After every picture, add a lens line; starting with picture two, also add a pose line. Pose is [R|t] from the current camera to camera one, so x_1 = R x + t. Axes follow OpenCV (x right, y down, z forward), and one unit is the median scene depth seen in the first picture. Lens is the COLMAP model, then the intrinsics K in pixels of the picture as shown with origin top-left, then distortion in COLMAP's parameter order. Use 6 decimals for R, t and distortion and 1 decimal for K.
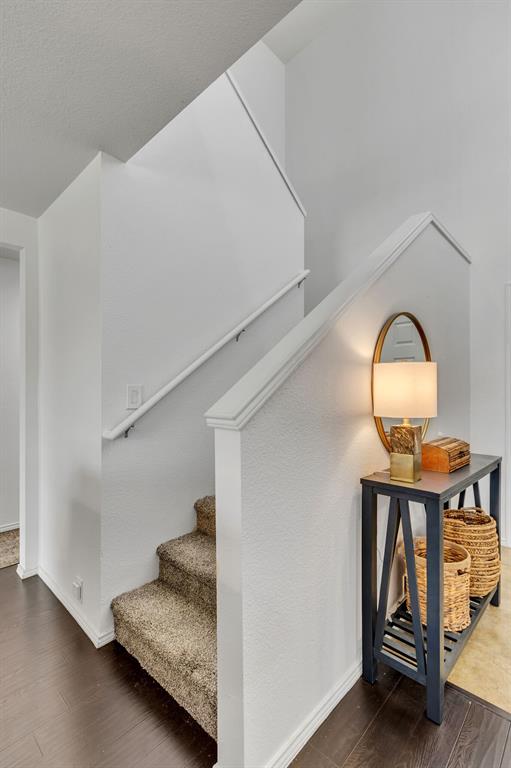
lens RADIAL K [[356.0, 0, 257.1], [0, 356.0, 388.5], [0, 0, 1]] dist [0.010839, -0.000661]
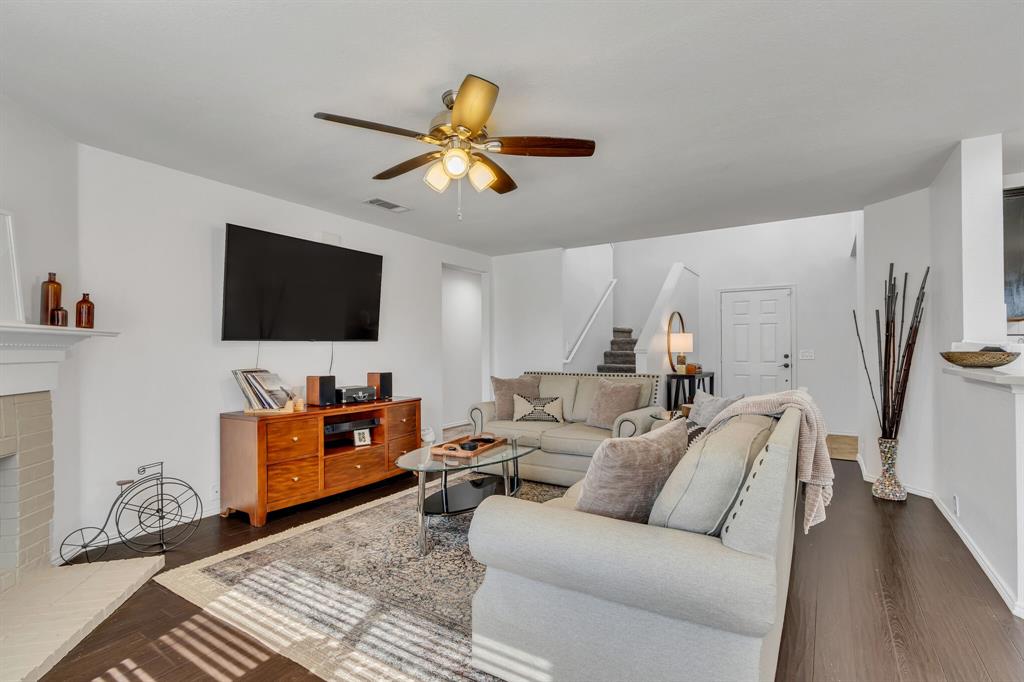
lens RADIAL K [[474.7, 0, 507.3], [0, 474.7, 344.3], [0, 0, 1]] dist [0.010839, -0.000661]
pose [[0.987402, -0.004969, 0.158157, -1.418912], [0.006423, 0.999942, -0.008679, 0.036455], [-0.158104, 0.009585, 0.987376, -2.307334]]
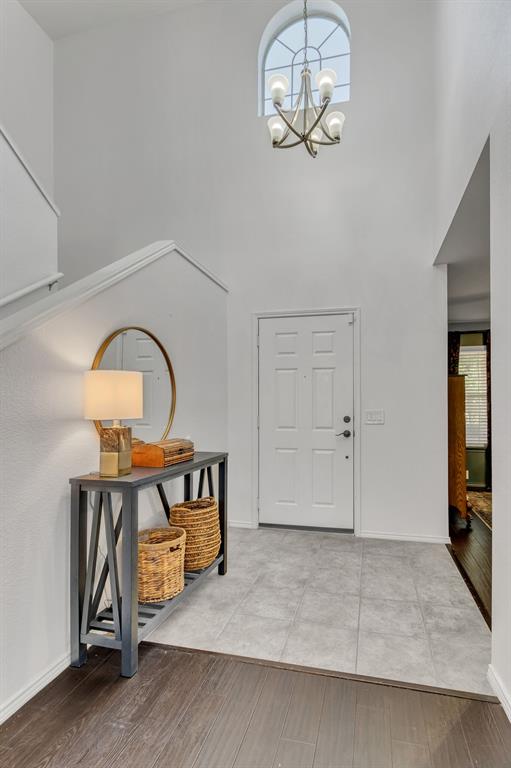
lens RADIAL K [[368.9, 0, 283.1], [0, 368.9, 401.2], [0, 0, 1]] dist [0.003911, -0.000004]
pose [[0.866670, -0.001112, 0.498881, 0.267056], [0.004228, 0.999978, -0.005115, 0.028600], [-0.498865, 0.006542, 0.866655, -0.242176]]
